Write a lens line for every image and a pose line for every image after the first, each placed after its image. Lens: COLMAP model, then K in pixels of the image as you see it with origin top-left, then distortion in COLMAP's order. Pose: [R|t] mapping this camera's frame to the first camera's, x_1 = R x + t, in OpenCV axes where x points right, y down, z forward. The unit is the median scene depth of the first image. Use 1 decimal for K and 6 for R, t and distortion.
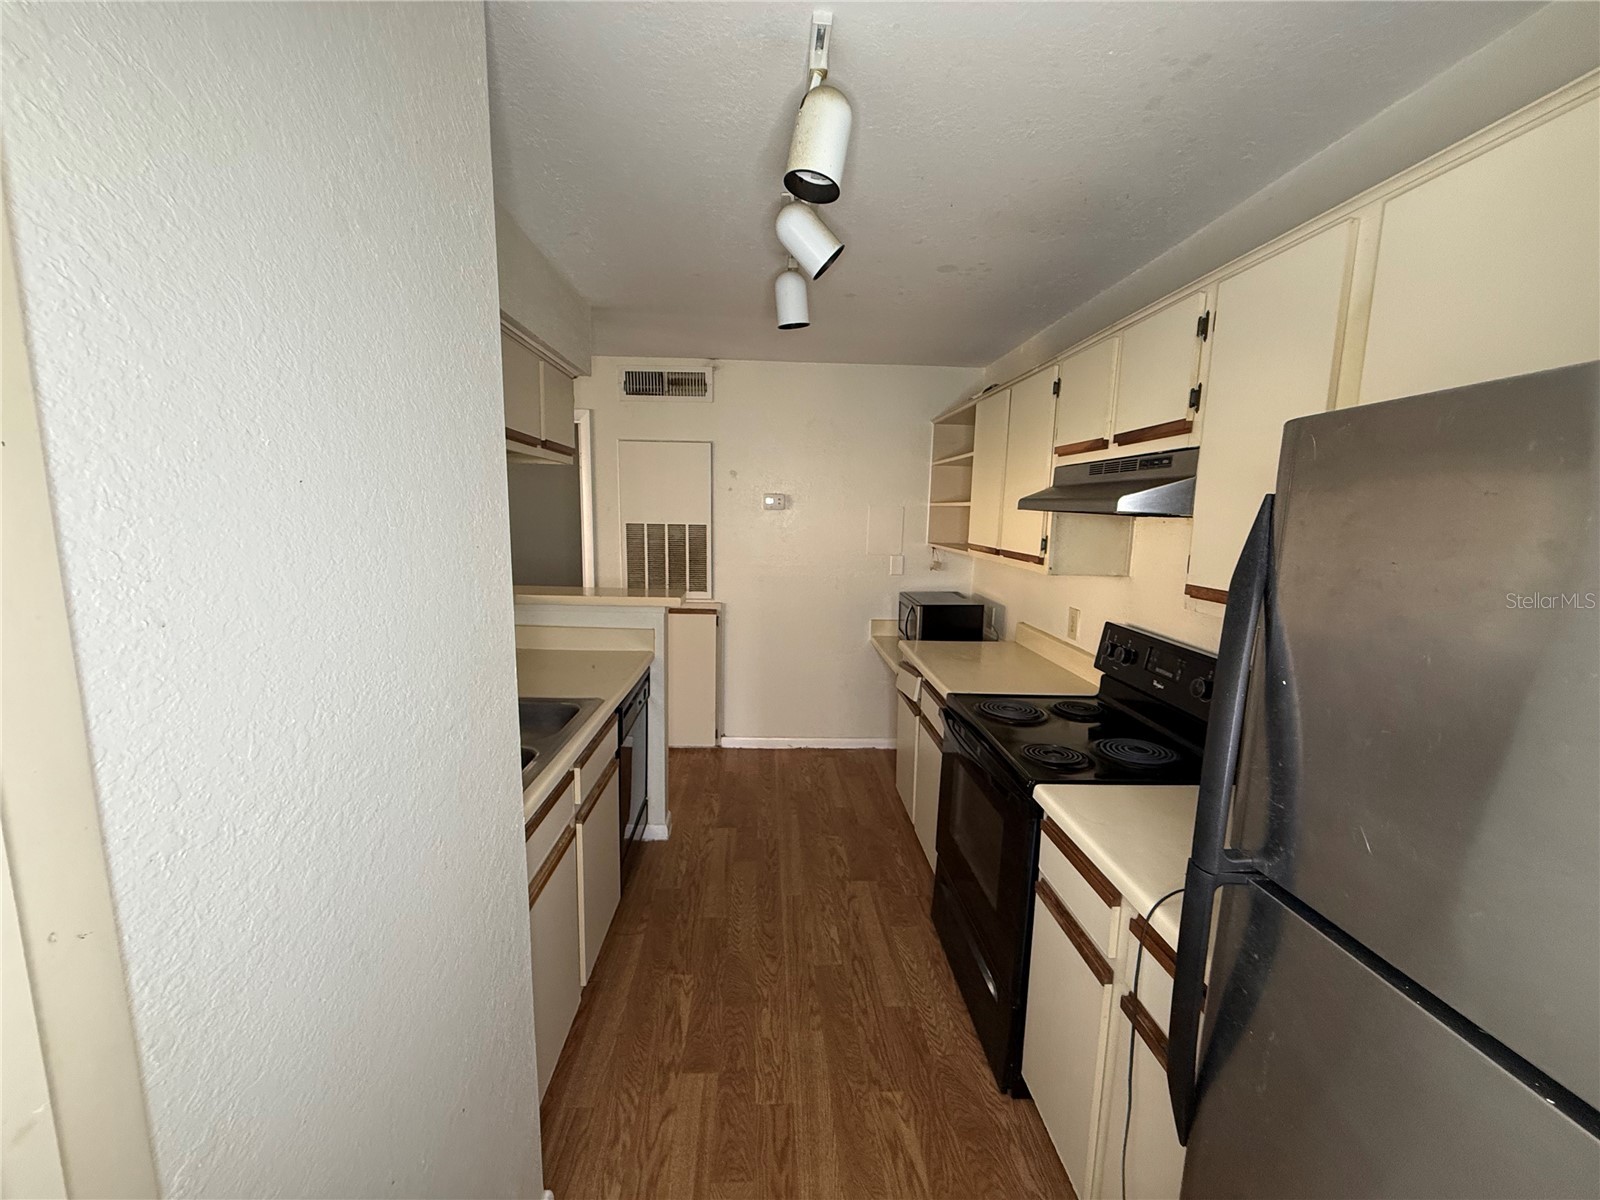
lens RADIAL K [[636.9, 0, 793.9], [0, 636.9, 604.2], [0, 0, 1]] dist [-0.000183, 0.000366]
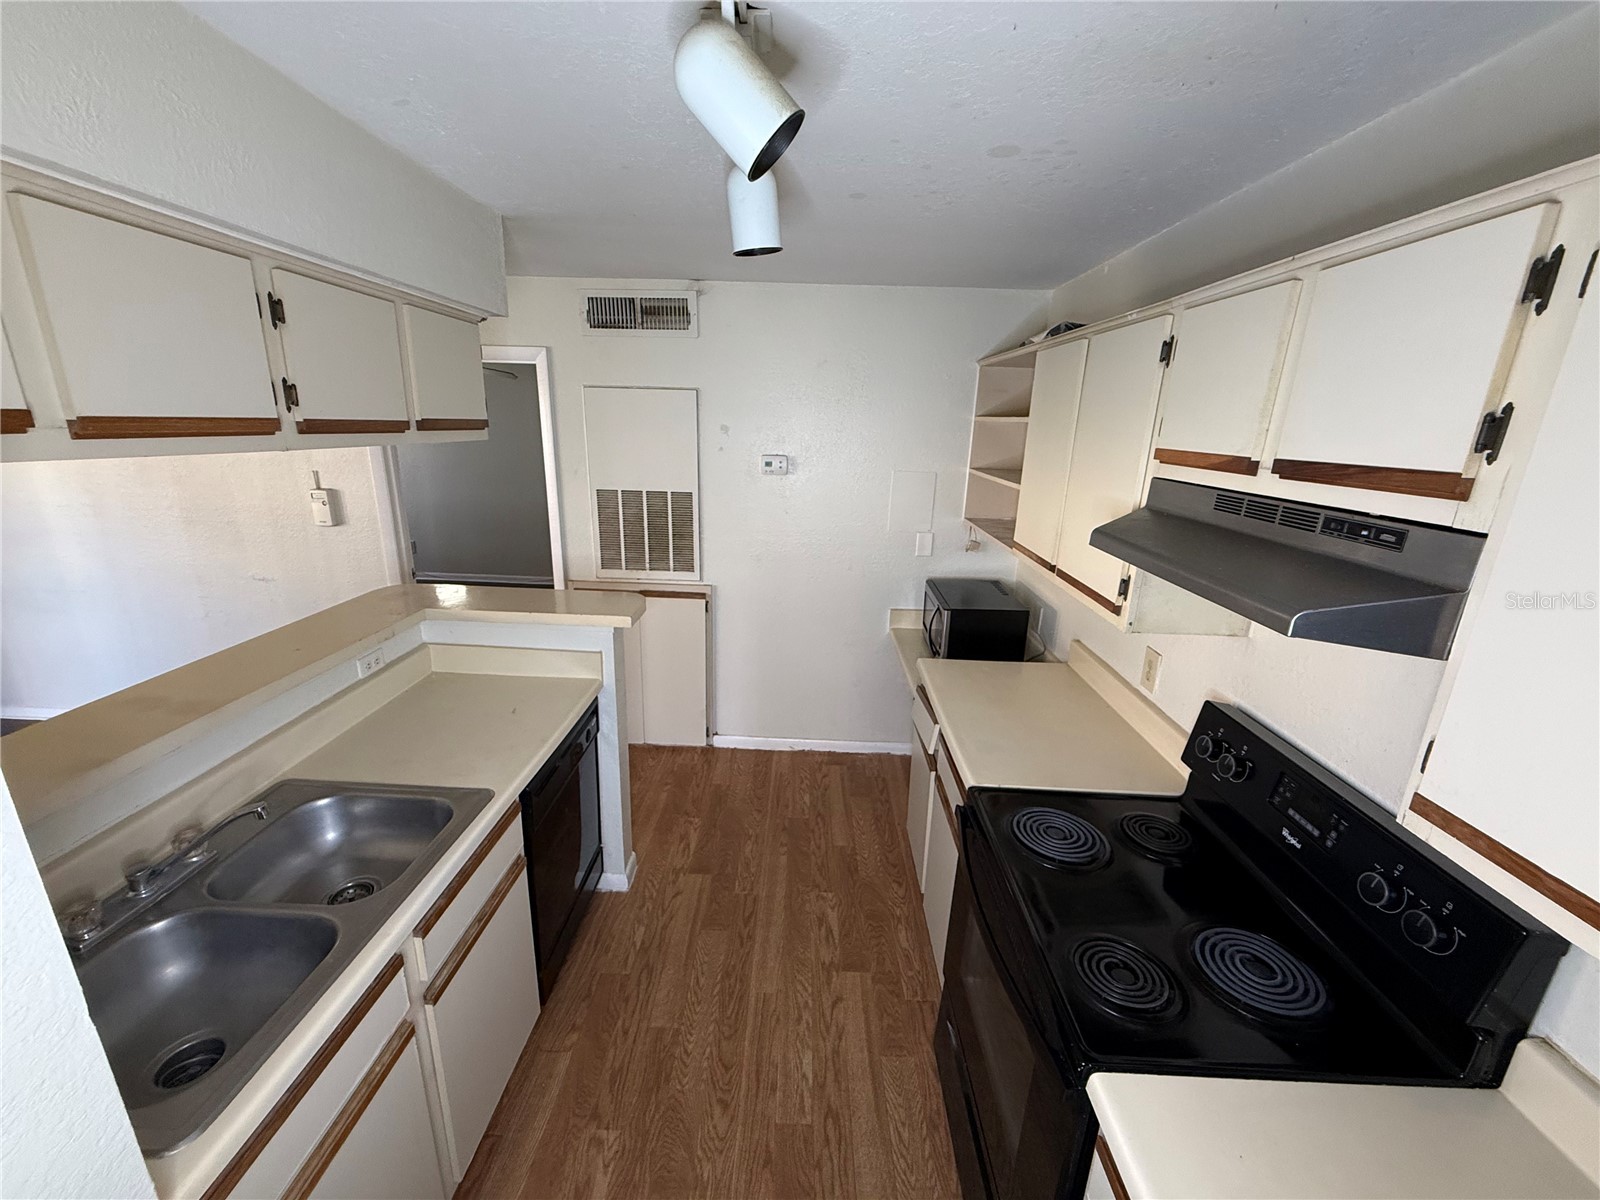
lens RADIAL K [[636.9, 0, 794.7], [0, 636.9, 603.1], [0, 0, 1]] dist [-0.000183, 0.000366]
pose [[0.997834, 0.026228, -0.060324, 0.068729], [-0.018009, 0.990957, 0.132968, -0.135175], [0.063266, -0.131594, 0.989283, 0.250745]]
